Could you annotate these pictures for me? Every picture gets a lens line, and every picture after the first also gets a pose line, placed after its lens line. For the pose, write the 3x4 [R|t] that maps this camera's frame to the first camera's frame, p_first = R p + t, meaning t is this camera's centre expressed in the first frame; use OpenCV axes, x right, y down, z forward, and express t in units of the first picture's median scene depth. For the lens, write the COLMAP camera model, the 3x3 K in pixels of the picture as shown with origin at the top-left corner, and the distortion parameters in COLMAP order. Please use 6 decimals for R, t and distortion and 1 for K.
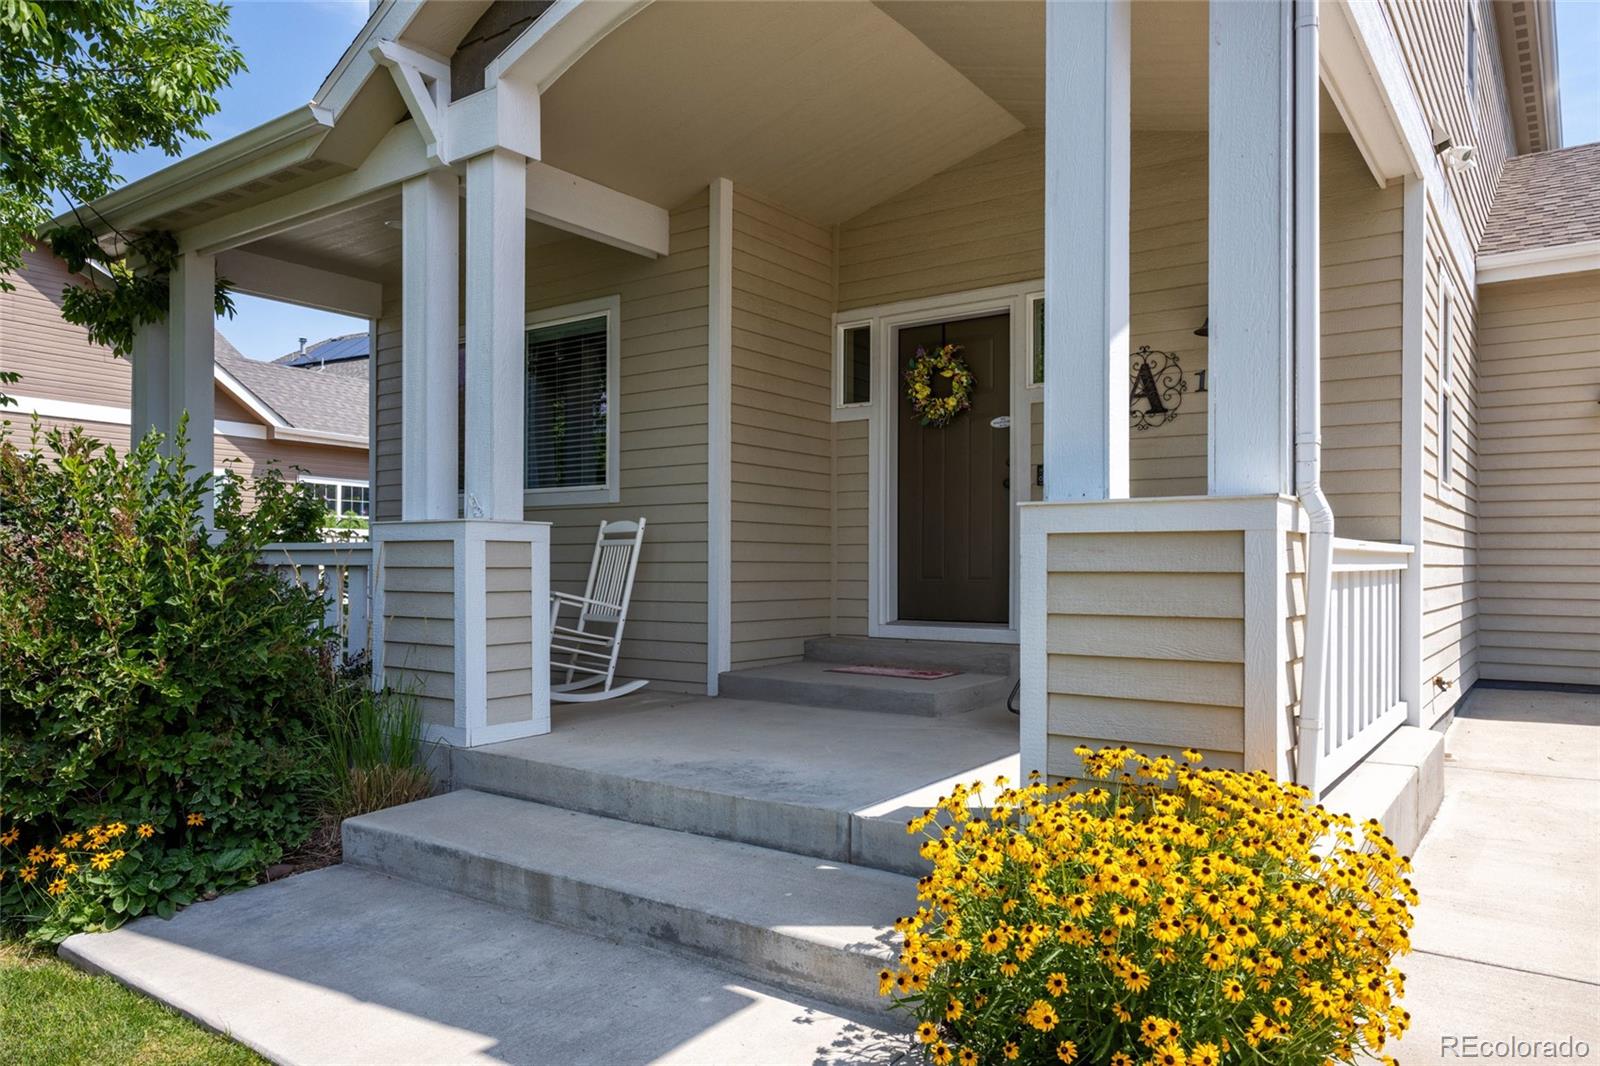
lens RADIAL K [[1090.6, 0, 799.6], [0, 1090.6, 541.5], [0, 0, 1]] dist [-0.000900, 0.000028]
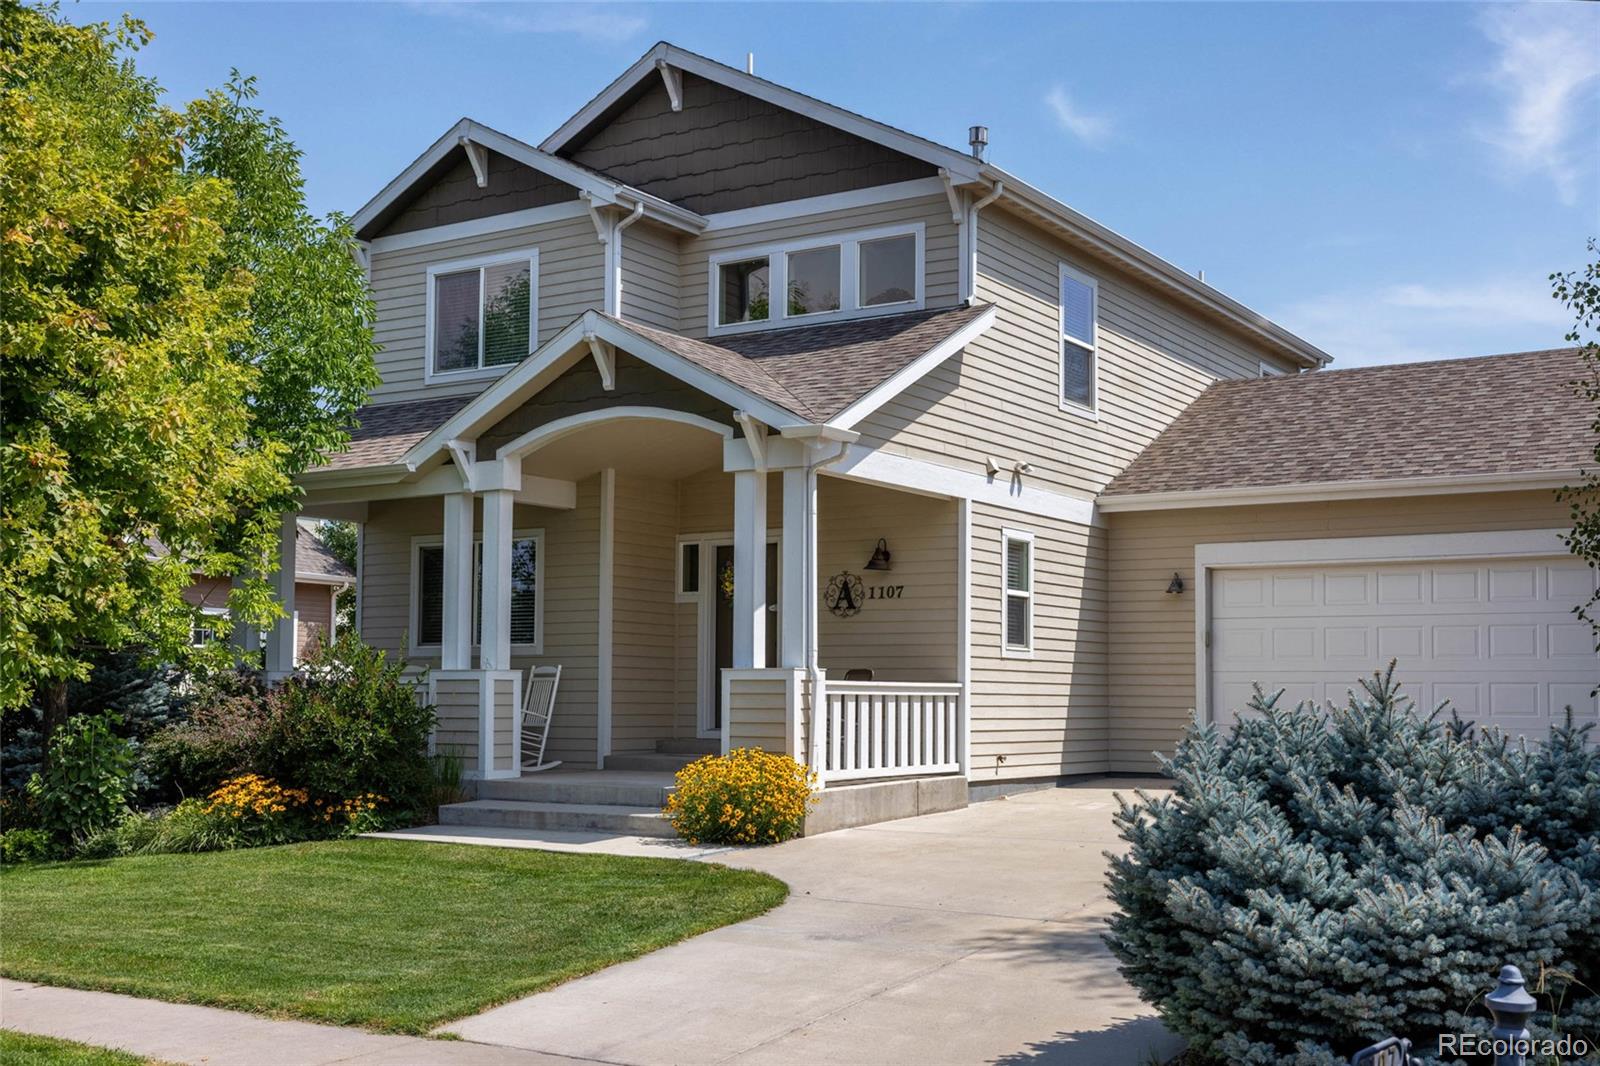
lens RADIAL K [[1798.0, 0, 802.0], [0, 1798.0, 577.7], [0, 0, 1]] dist [0.077810, 0.000000]
pose [[0.998332, 0.007063, 0.057293, 0.073634], [-0.004368, 0.998884, -0.047032, -0.028051], [-0.057561, 0.046703, 0.997249, -1.883651]]
